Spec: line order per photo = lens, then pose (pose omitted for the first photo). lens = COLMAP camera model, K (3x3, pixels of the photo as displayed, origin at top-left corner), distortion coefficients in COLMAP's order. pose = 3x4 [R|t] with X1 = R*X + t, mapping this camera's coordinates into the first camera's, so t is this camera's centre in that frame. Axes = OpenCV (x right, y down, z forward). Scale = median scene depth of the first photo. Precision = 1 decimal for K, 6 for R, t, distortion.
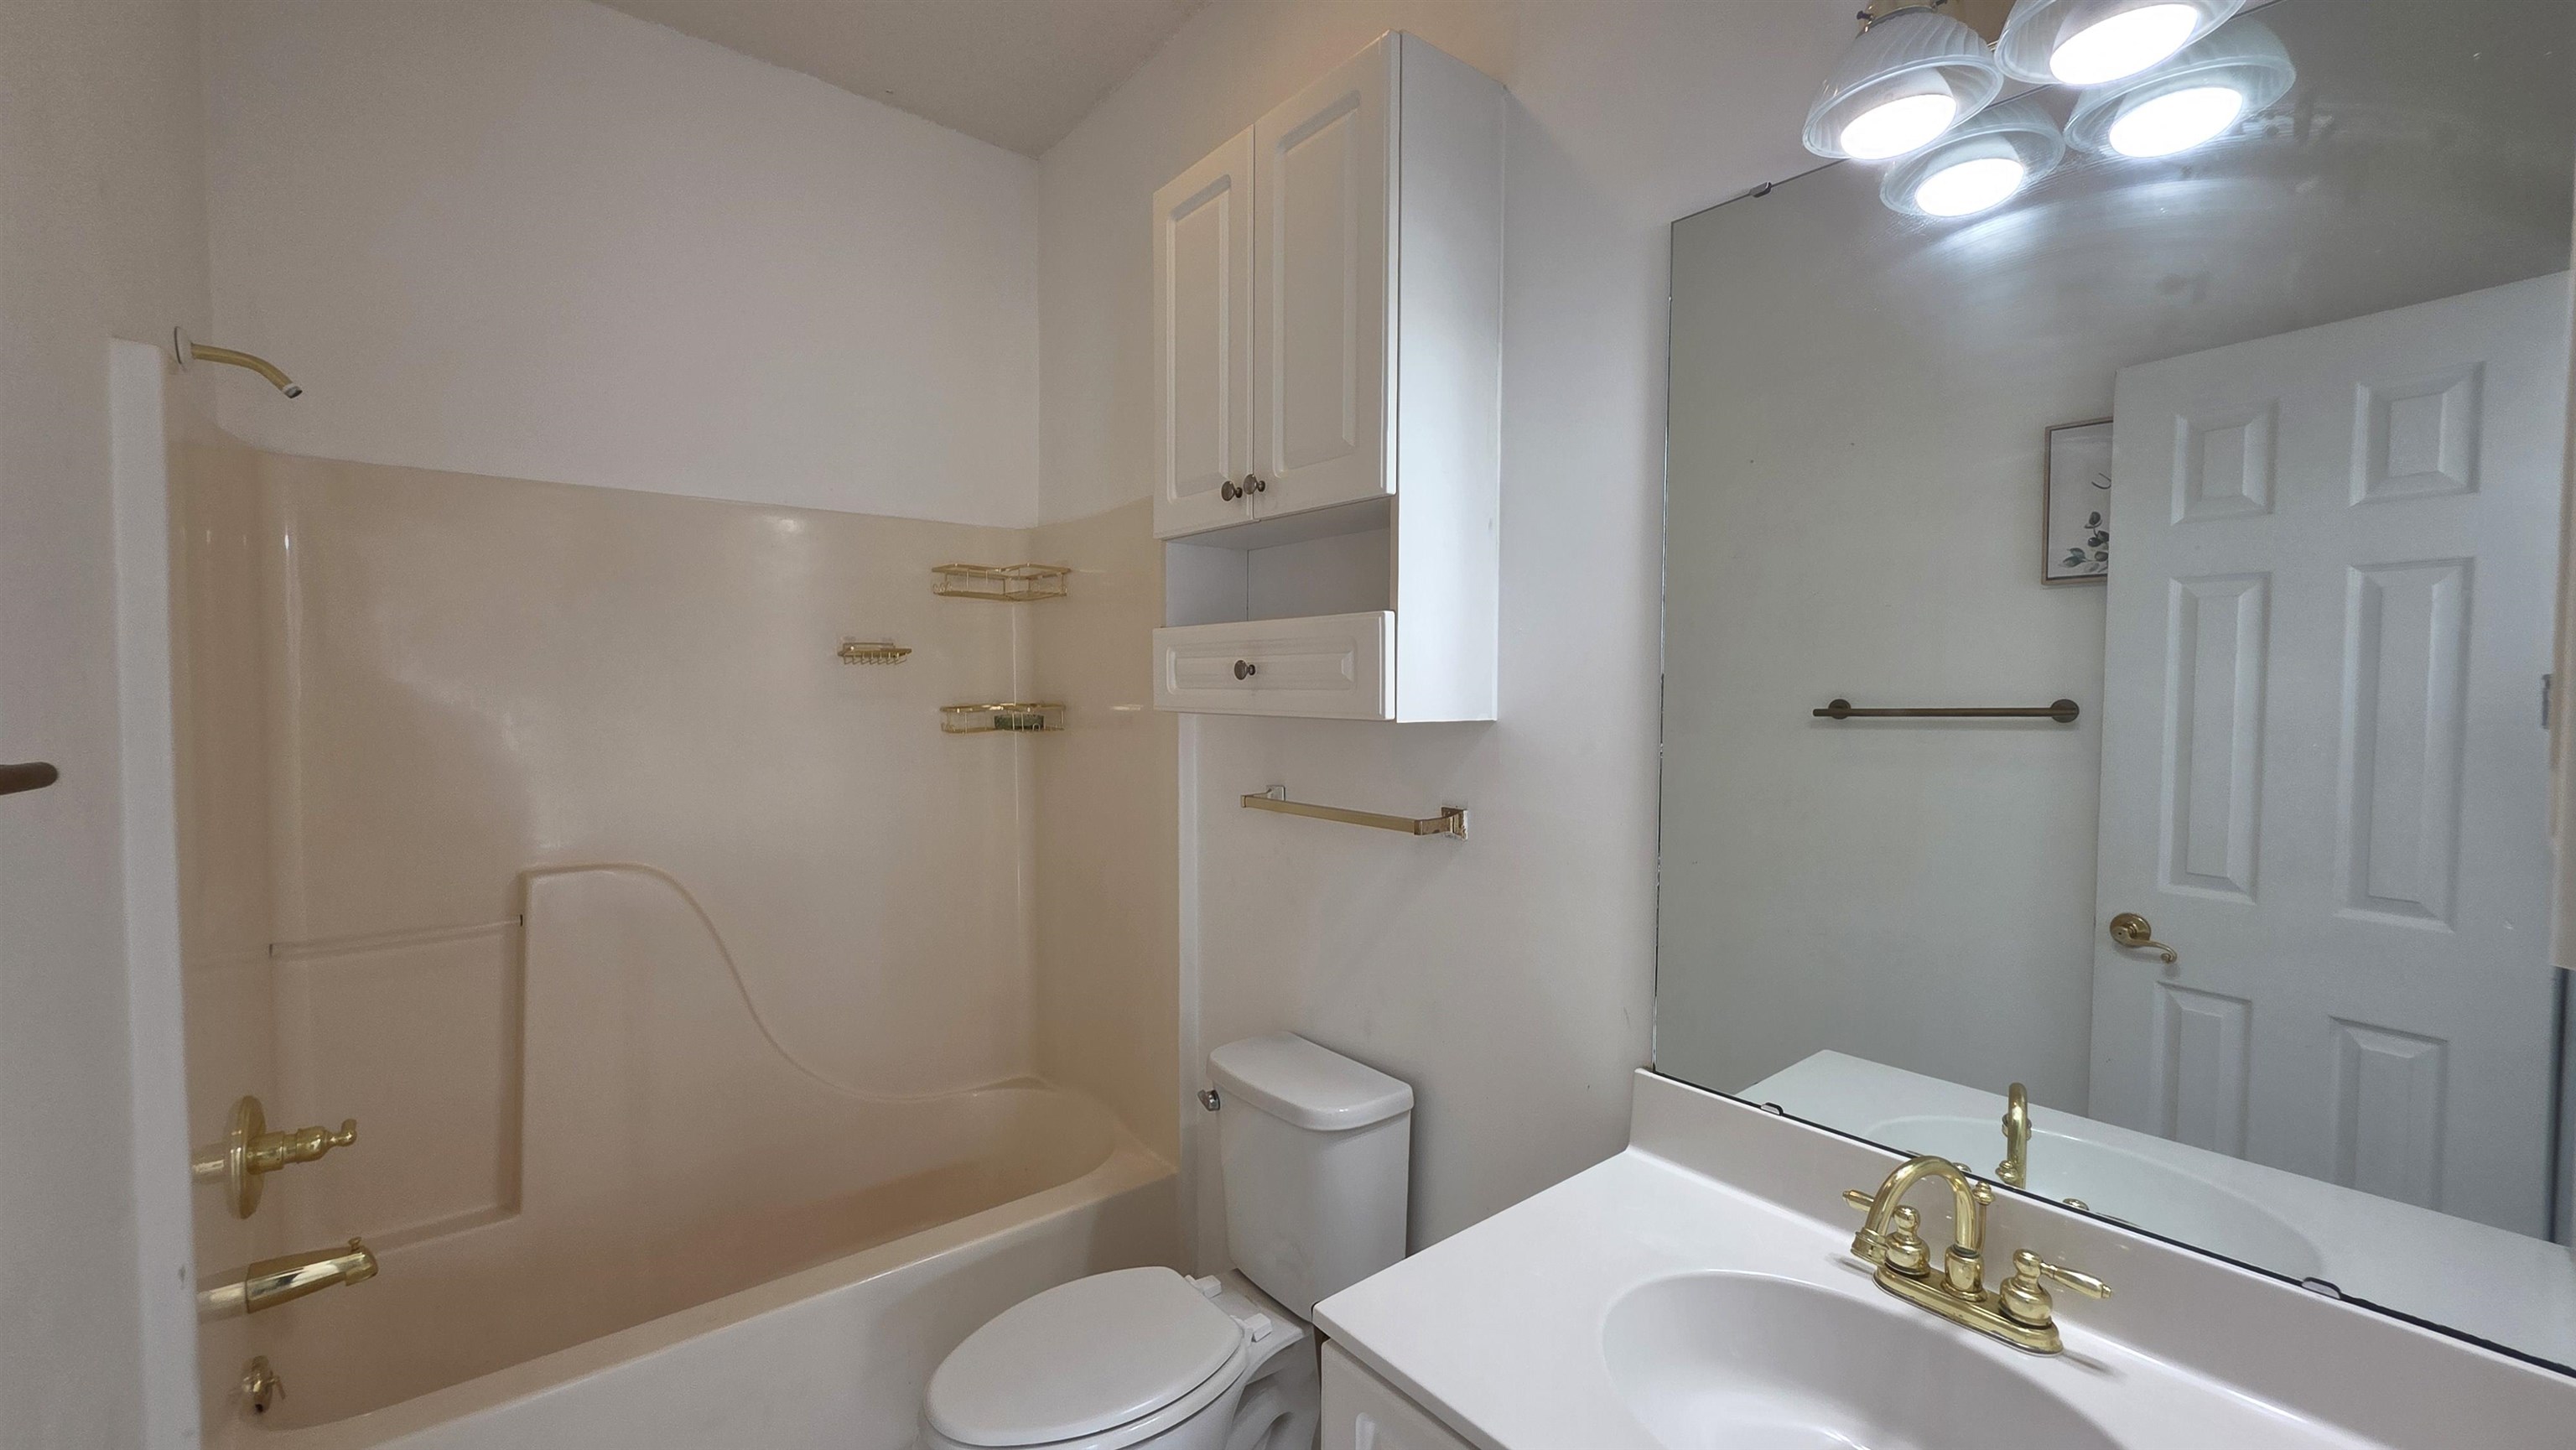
lens RADIAL K [[1039.8, 0, 1314.2], [0, 1039.8, 723.8], [0, 0, 1]] dist [0.001957, -0.001093]
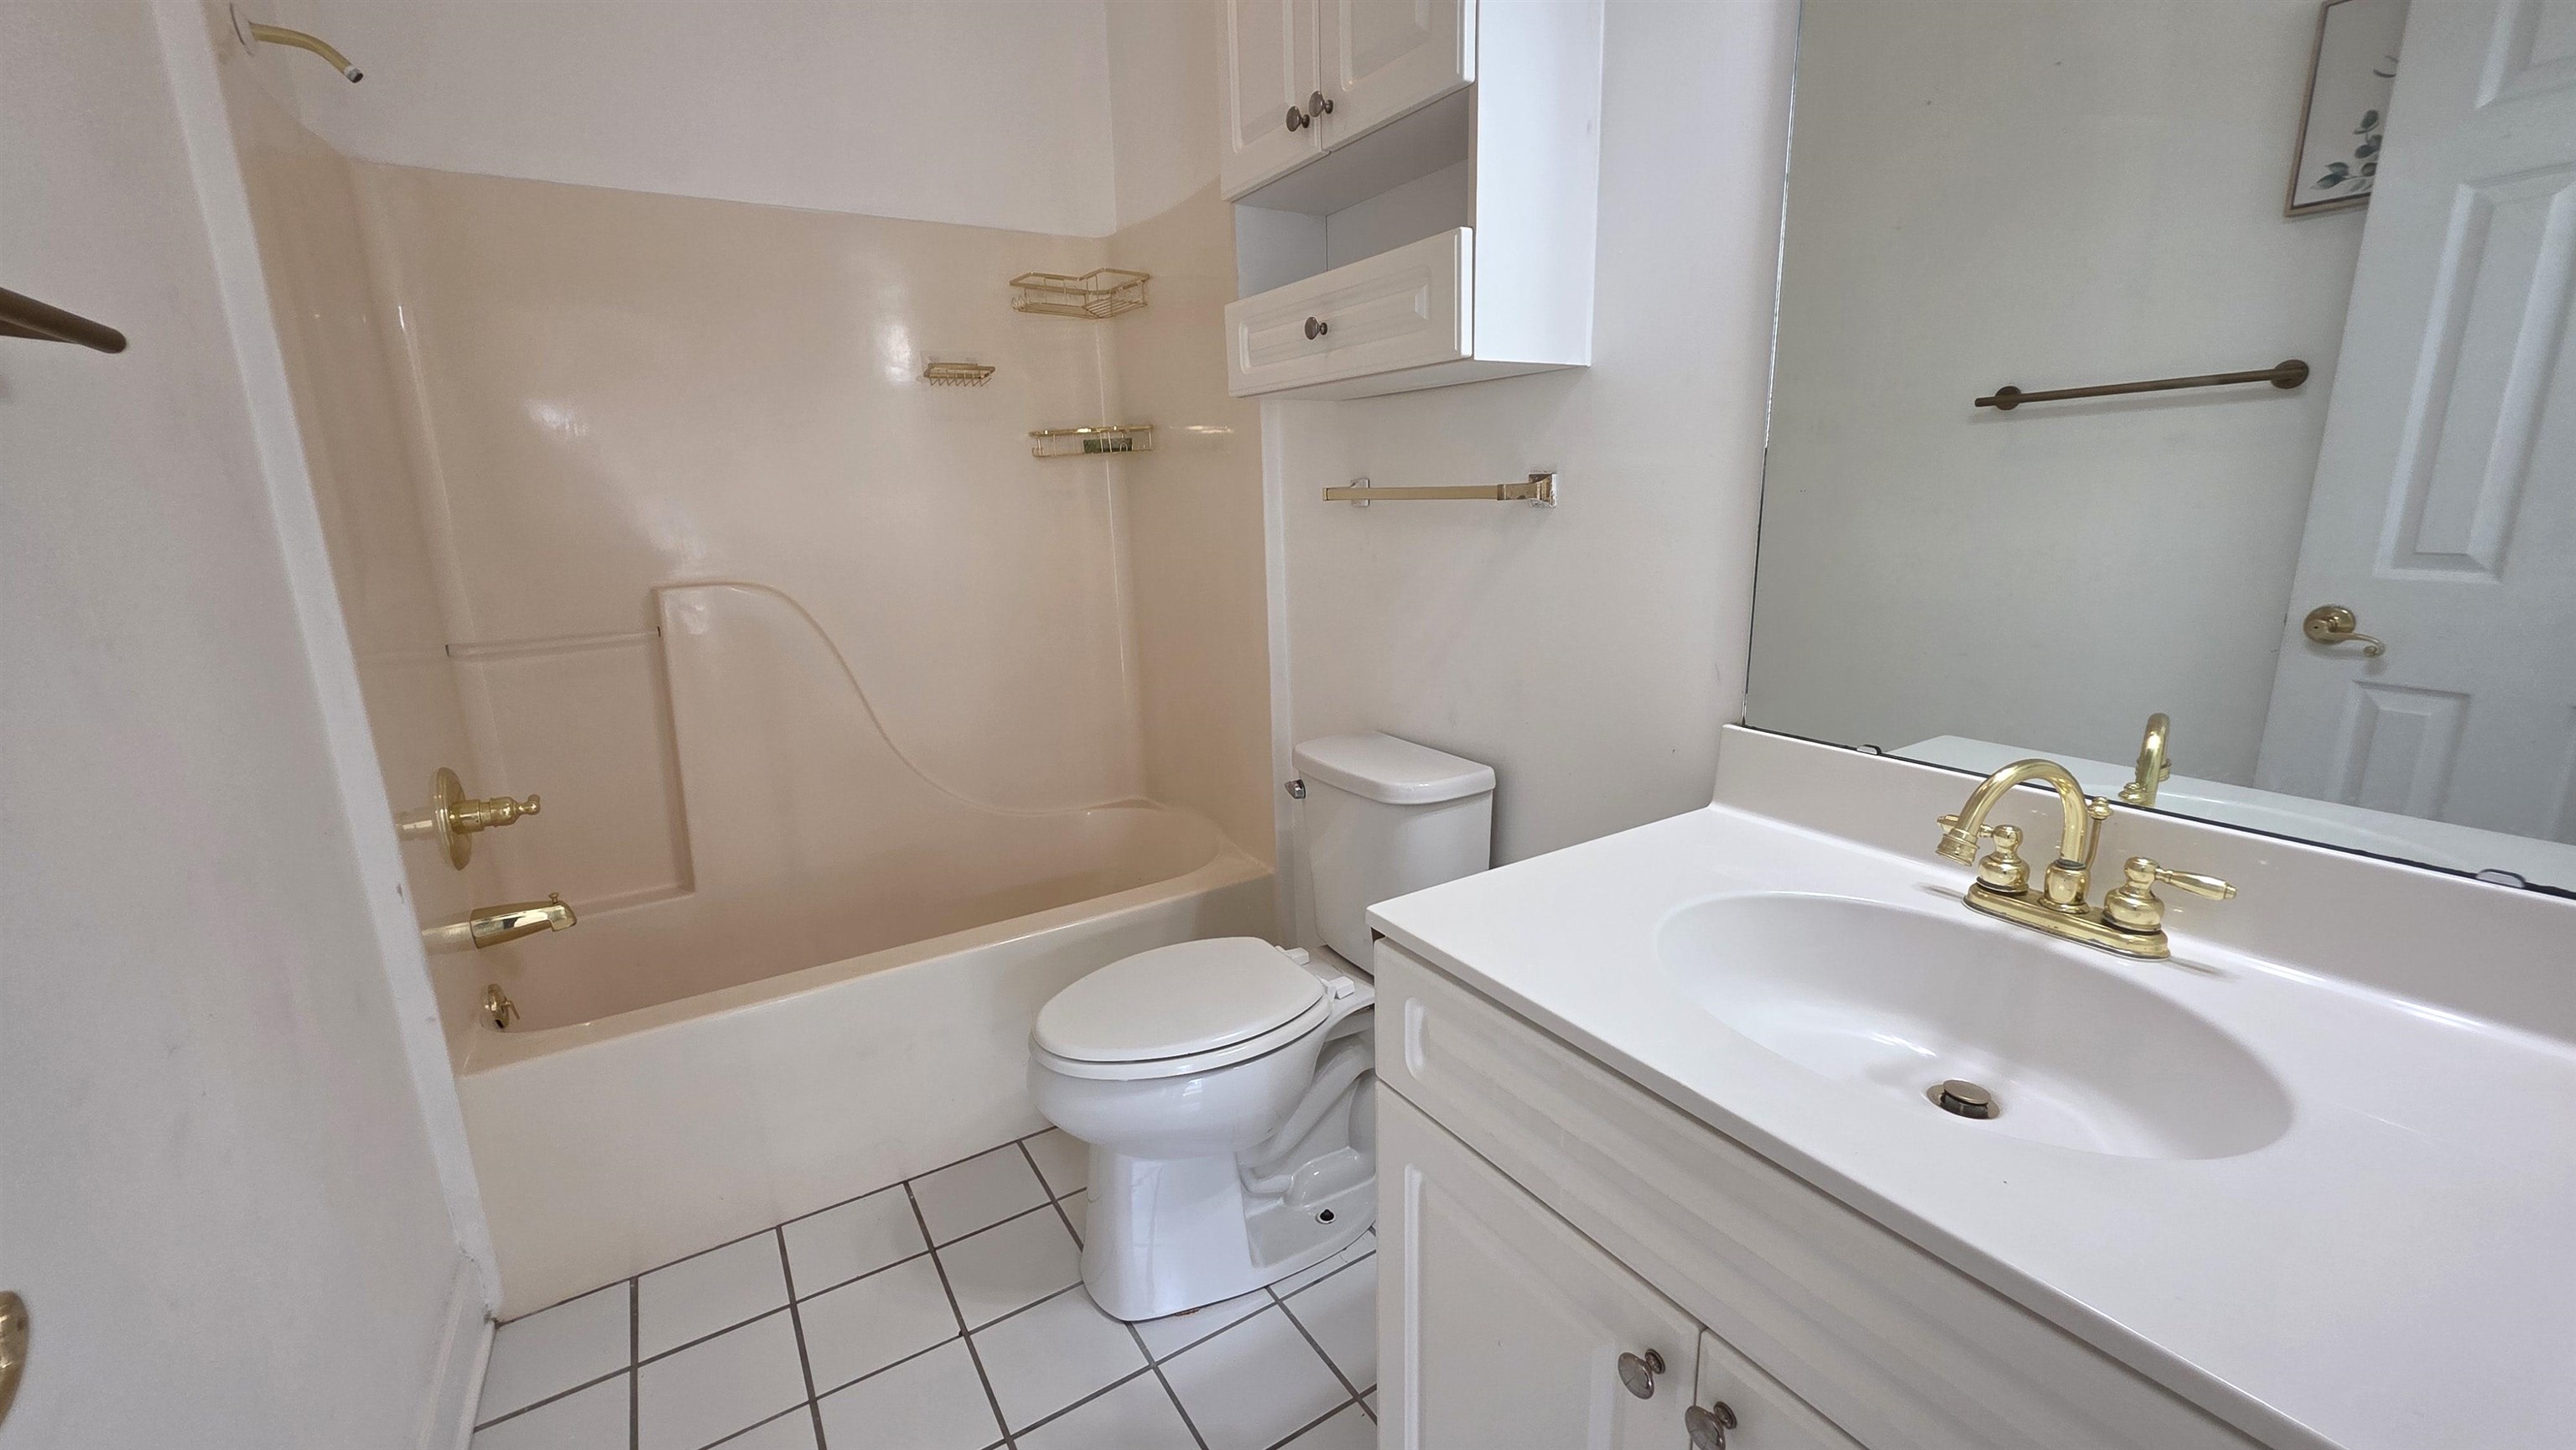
lens RADIAL K [[1039.8, 0, 1309.7], [0, 1039.8, 725.7], [0, 0, 1]] dist [0.001957, -0.001093]
pose [[0.992364, 0.001107, -0.123335, 0.042430], [0.022899, 0.980922, 0.193048, 0.116338], [0.121196, -0.194399, 0.973407, 0.026740]]
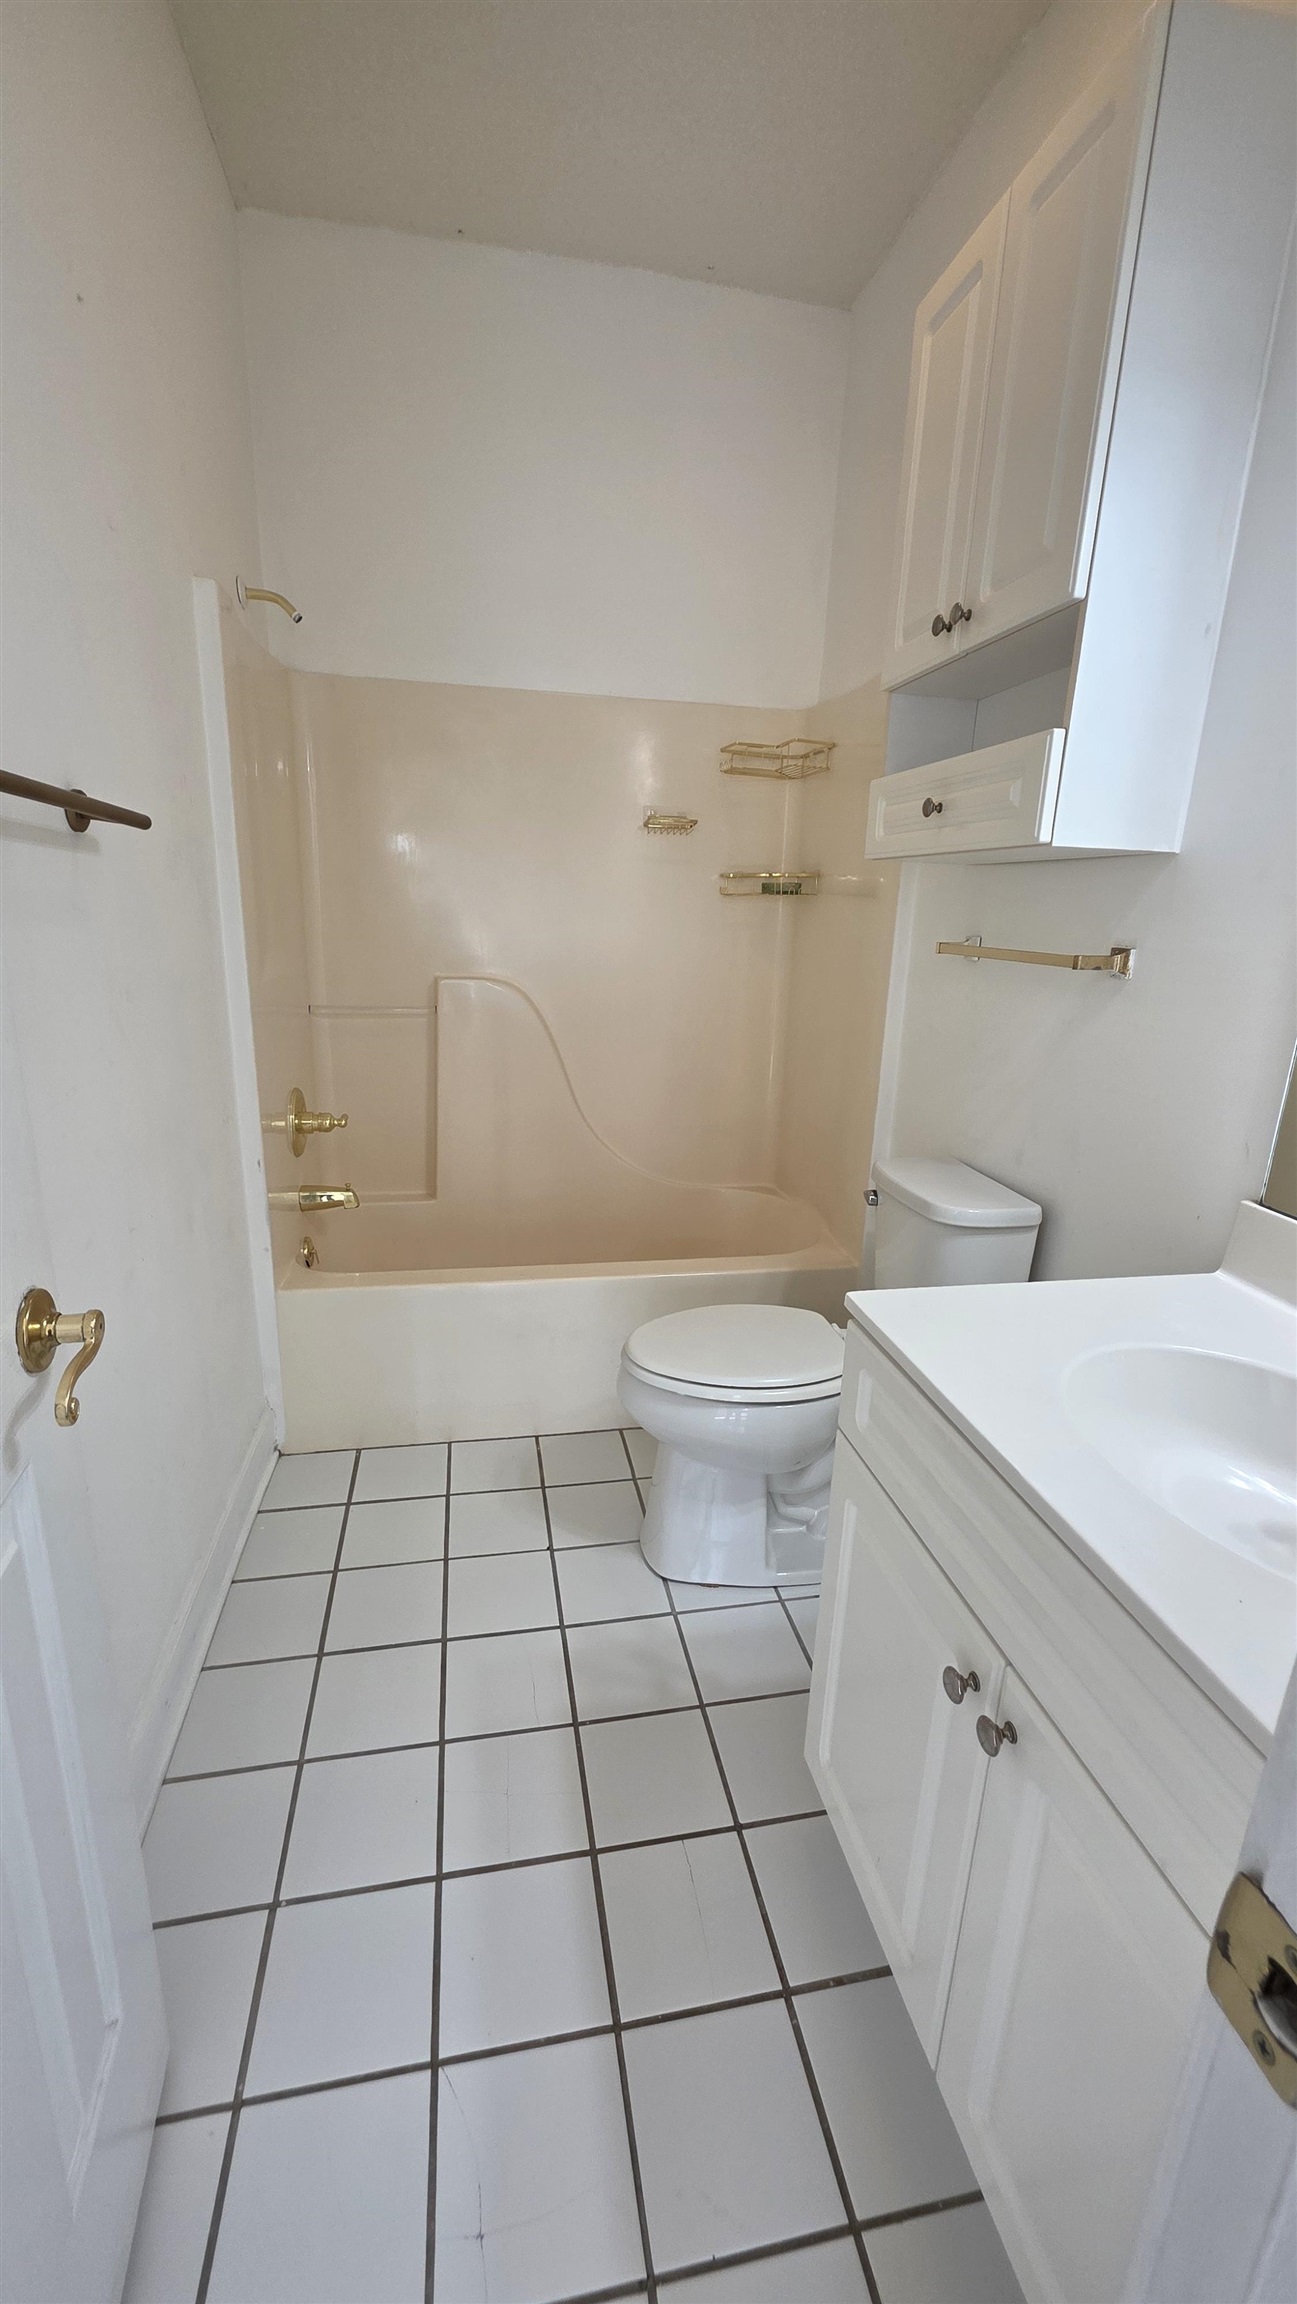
lens RADIAL K [[930.0, 0, 645.8], [0, 930.0, 1165.6], [0, 0, 1]] dist [0.001957, -0.001093]
pose [[0.876718, 0.157146, -0.454610, 0.169832], [-0.048653, 0.969251, 0.241217, 0.089325], [0.478537, -0.189361, 0.857406, -0.040527]]
